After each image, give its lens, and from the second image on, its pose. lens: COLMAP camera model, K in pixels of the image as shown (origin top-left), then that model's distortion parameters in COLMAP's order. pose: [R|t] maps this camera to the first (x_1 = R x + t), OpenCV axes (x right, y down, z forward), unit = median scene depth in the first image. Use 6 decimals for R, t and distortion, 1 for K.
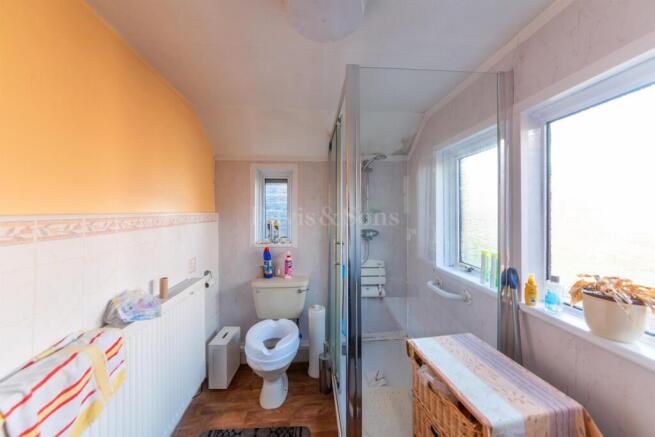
lens RADIAL K [[233.2, 0, 327.3], [0, 233.2, 210.5], [0, 0, 1]] dist [0.000185, -0.000011]
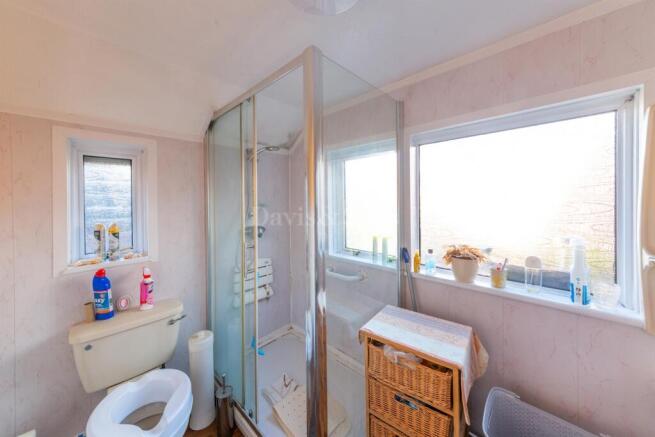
lens RADIAL K [[230.2, 0, 329.6], [0, 230.2, 204.3], [0, 0, 1]] dist [0.000434, -0.000160]
pose [[0.736592, -0.015054, 0.676170, -0.226694], [0.008698, 0.999880, 0.012785, -0.013835], [-0.676282, -0.003536, 0.736634, 0.161430]]
